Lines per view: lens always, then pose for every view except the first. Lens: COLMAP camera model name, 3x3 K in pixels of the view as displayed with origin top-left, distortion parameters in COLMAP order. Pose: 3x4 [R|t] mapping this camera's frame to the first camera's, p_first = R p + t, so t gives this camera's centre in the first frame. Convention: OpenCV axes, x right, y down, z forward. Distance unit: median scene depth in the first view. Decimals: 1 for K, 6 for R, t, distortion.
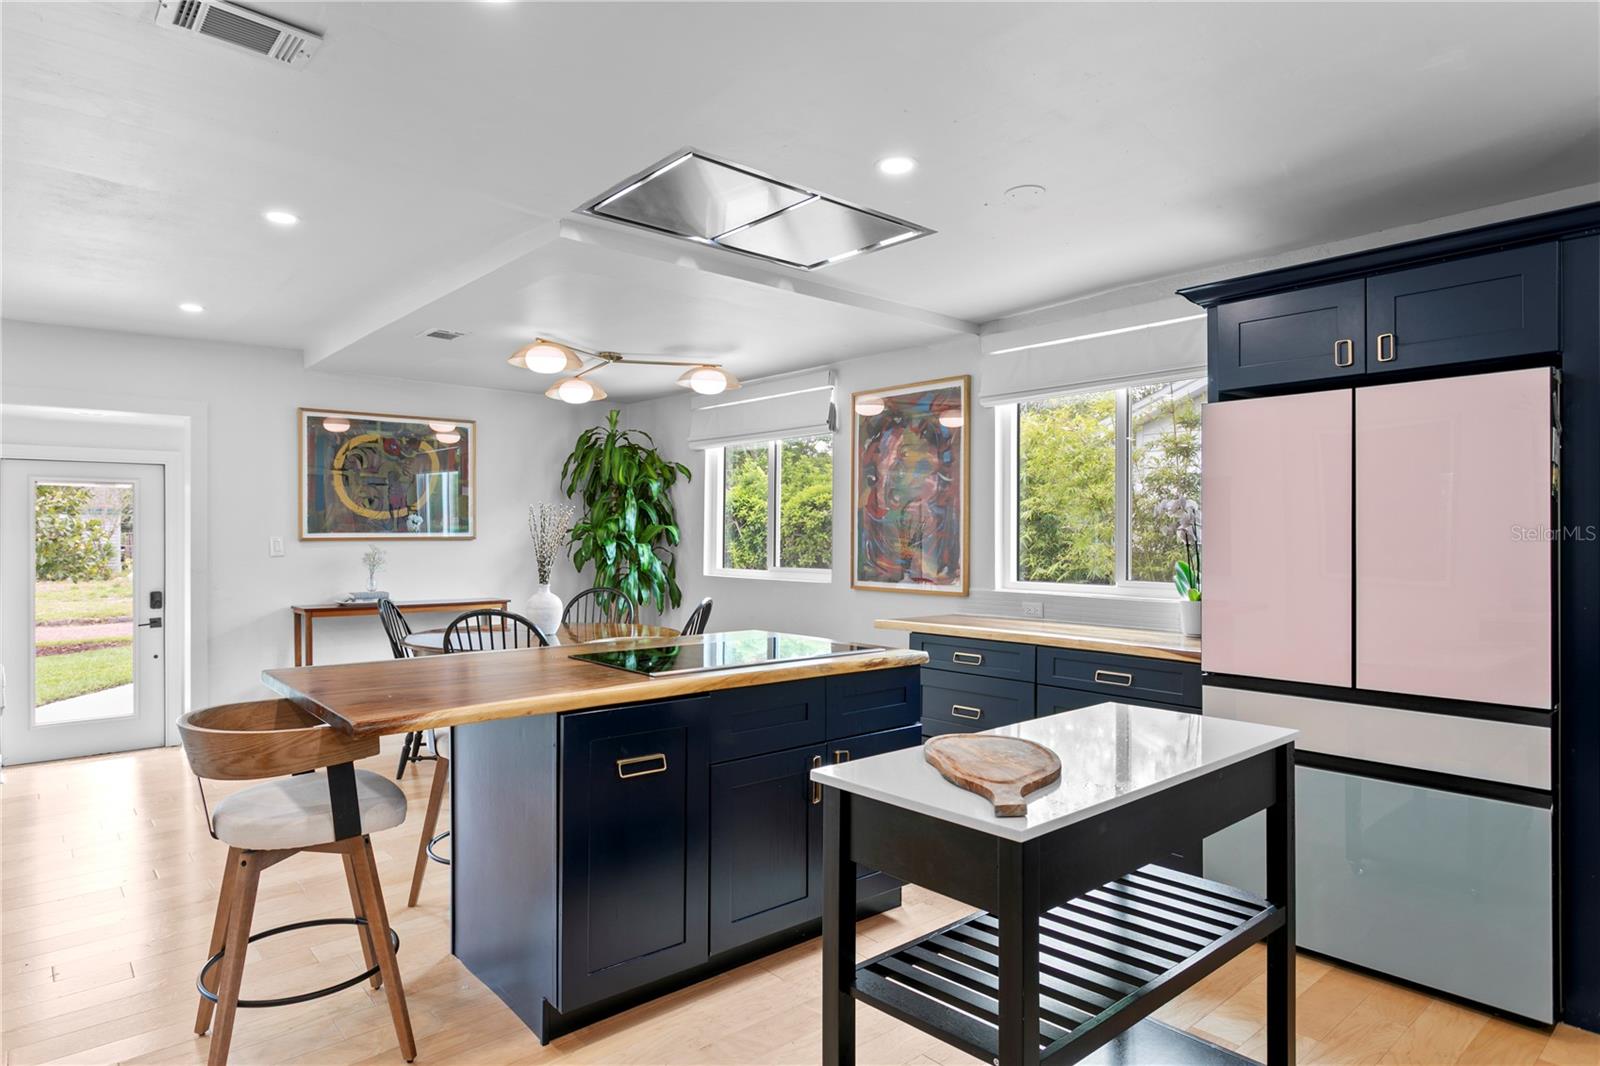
lens RADIAL K [[912.5, 0, 791.8], [0, 912.5, 535.2], [0, 0, 1]] dist [-0.014805, 0.000886]
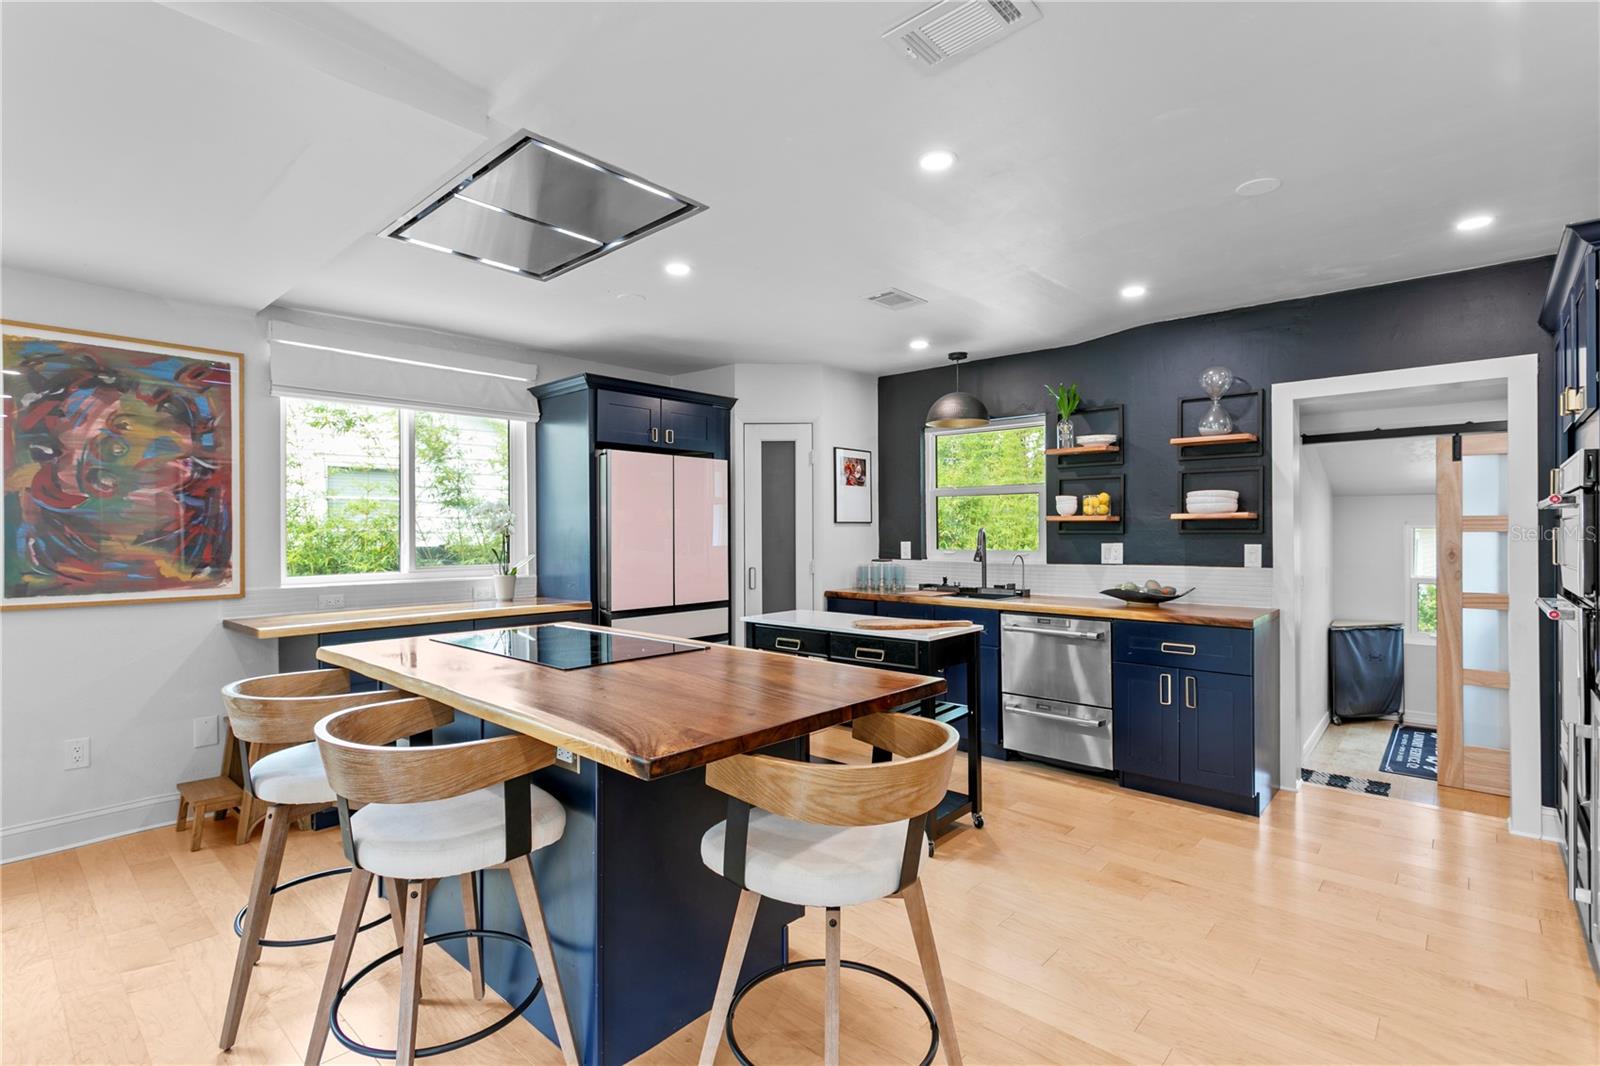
lens RADIAL K [[764.6, 0, 779.3], [0, 764.6, 531.5], [0, 0, 1]] dist [-0.003222, 0.002293]
pose [[-0.113672, -0.000752, 0.993518, -0.504930], [0.004676, 0.999988, 0.001291, 0.002015], [-0.993507, 0.004792, -0.113667, 0.449642]]
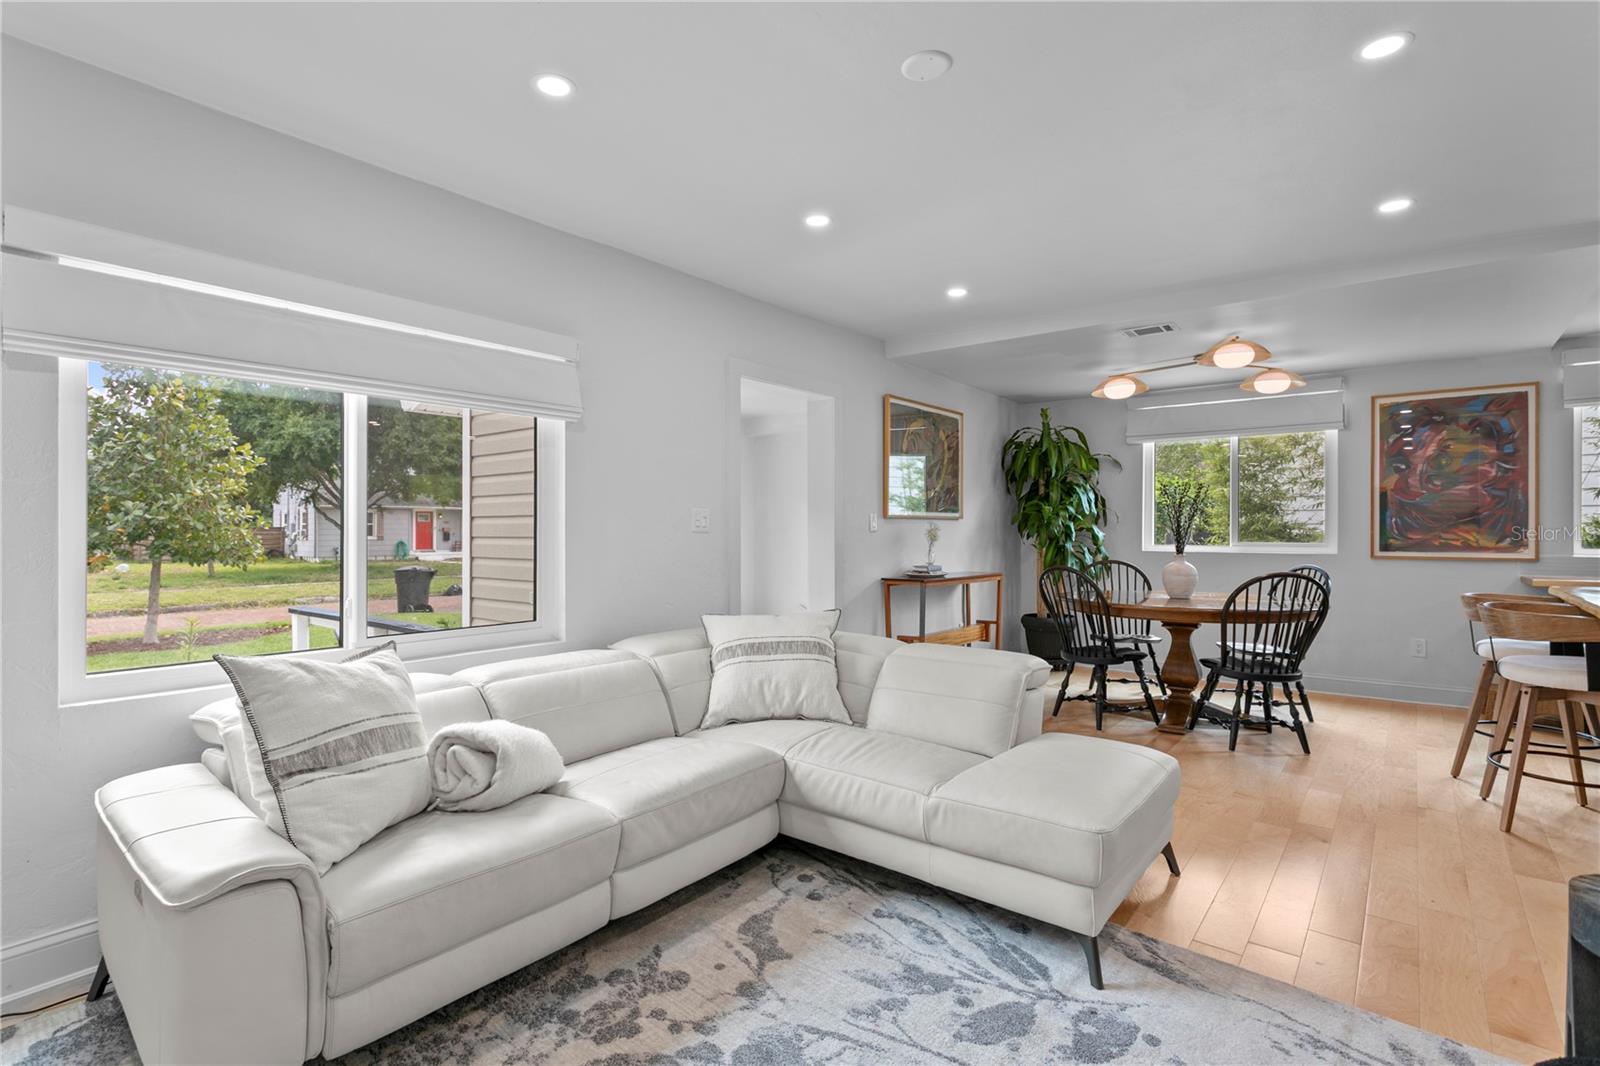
lens RADIAL K [[764.6, 0, 771.4], [0, 764.6, 531.7], [0, 0, 1]] dist [-0.003222, 0.002293]
pose [[0.986372, 0.001496, 0.164523, -0.808246], [-0.001380, 0.999999, -0.000817, 0.023404], [-0.164524, 0.000579, 0.986373, 0.123078]]
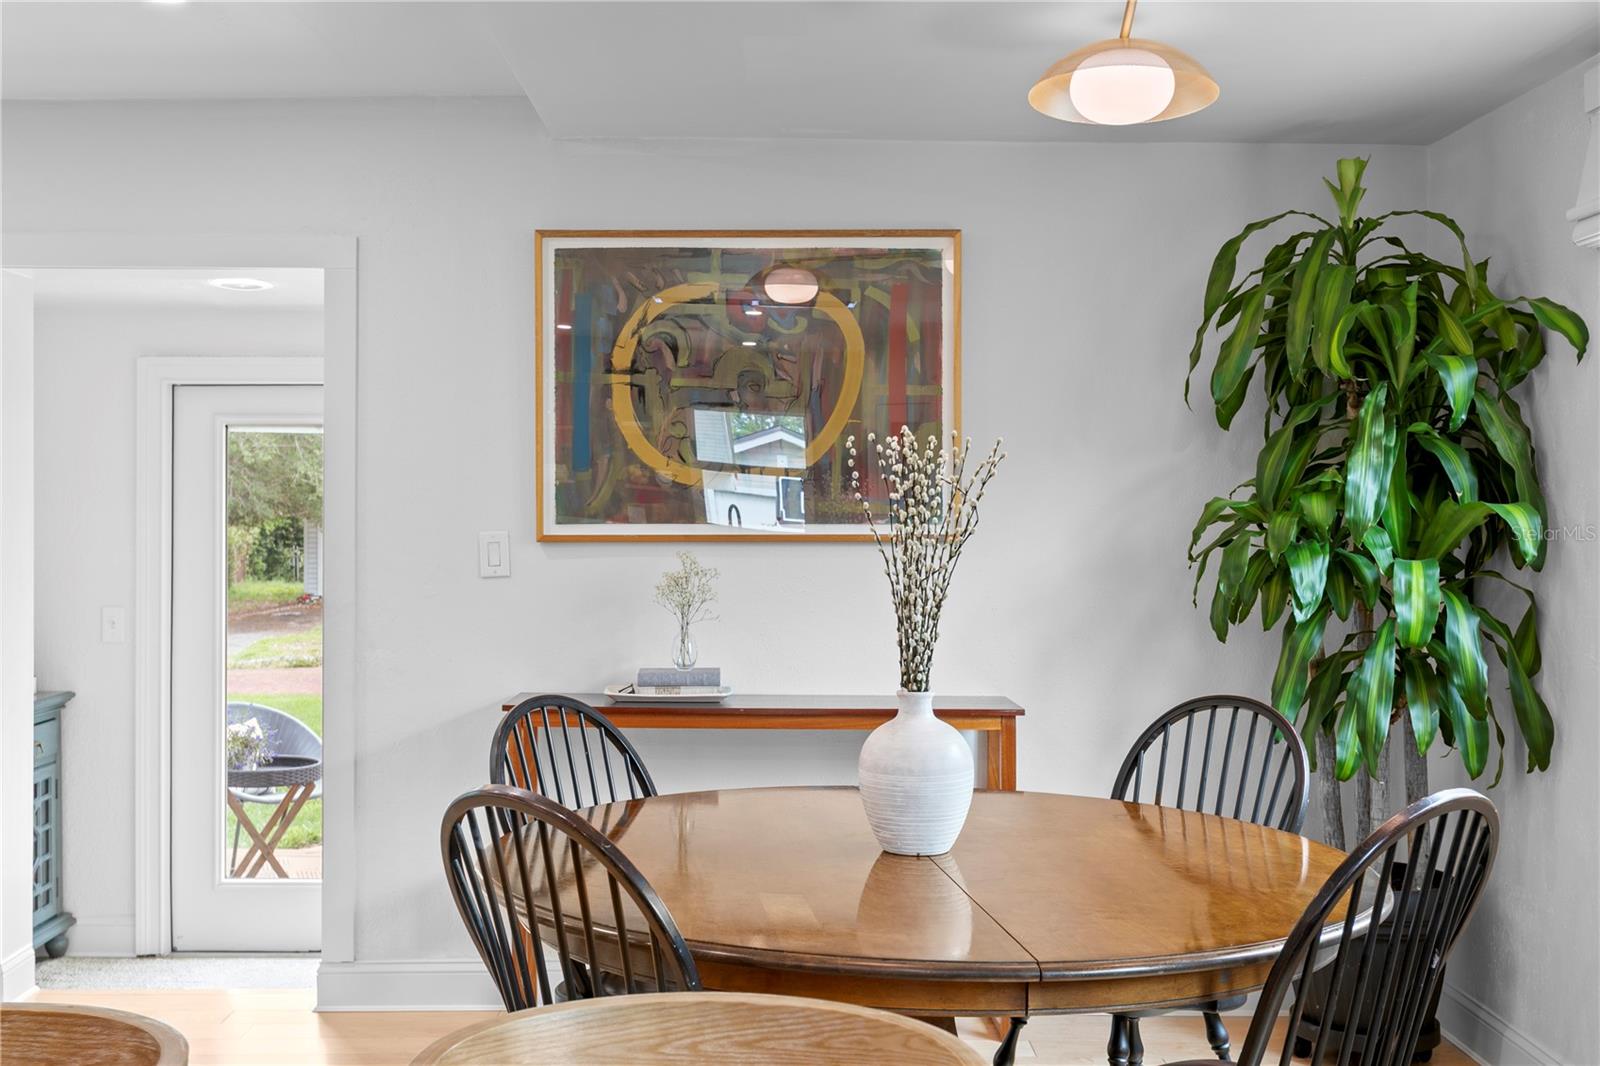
lens RADIAL K [[1702.5, 0, 770.9], [0, 1702.5, 532.5], [0, 0, 1]] dist [0.024616, 0.000000]
pose [[0.751803, 0.008822, -0.659329, 0.068585], [-0.003741, 0.999951, 0.009114, -0.005982], [0.659377, -0.004385, 0.751800, 0.457254]]
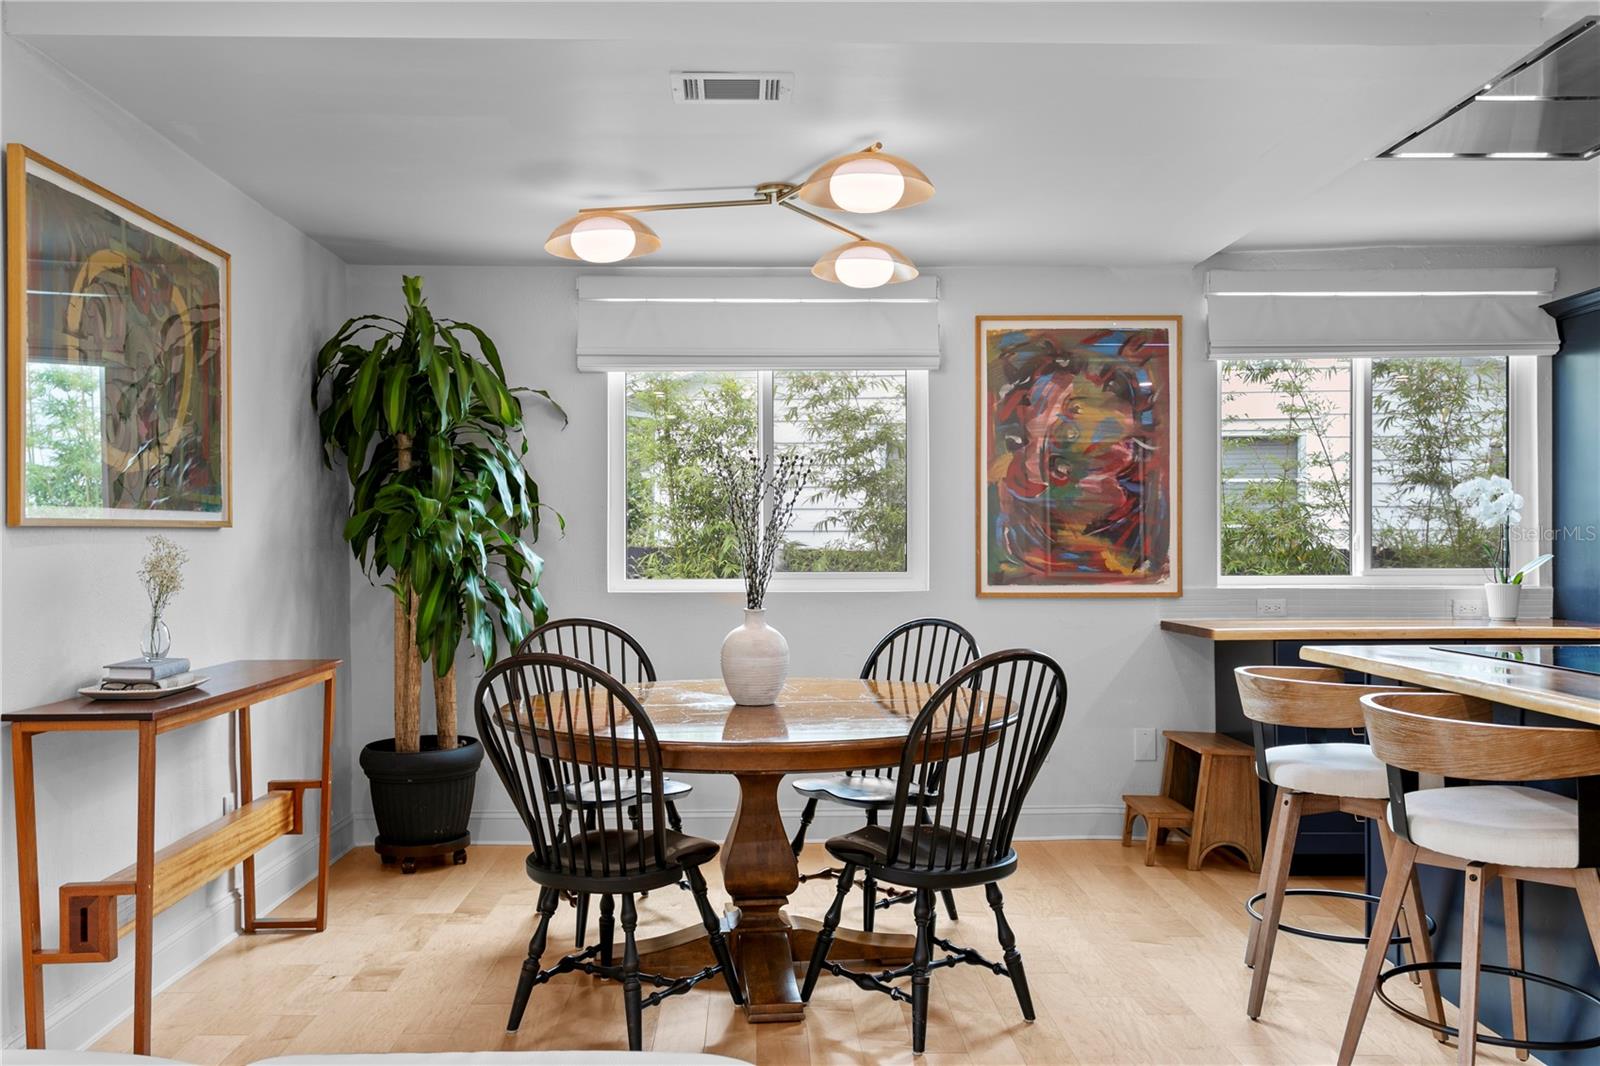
lens RADIAL K [[1298.8, 0, 773.2], [0, 1298.8, 546.7], [0, 0, 1]] dist [0.020610, 0.008861]
pose [[0.642083, -0.007644, 0.766597, -0.725239], [0.004370, 0.999971, 0.006311, 0.011971], [-0.766622, -0.000703, 0.642098, 0.442654]]
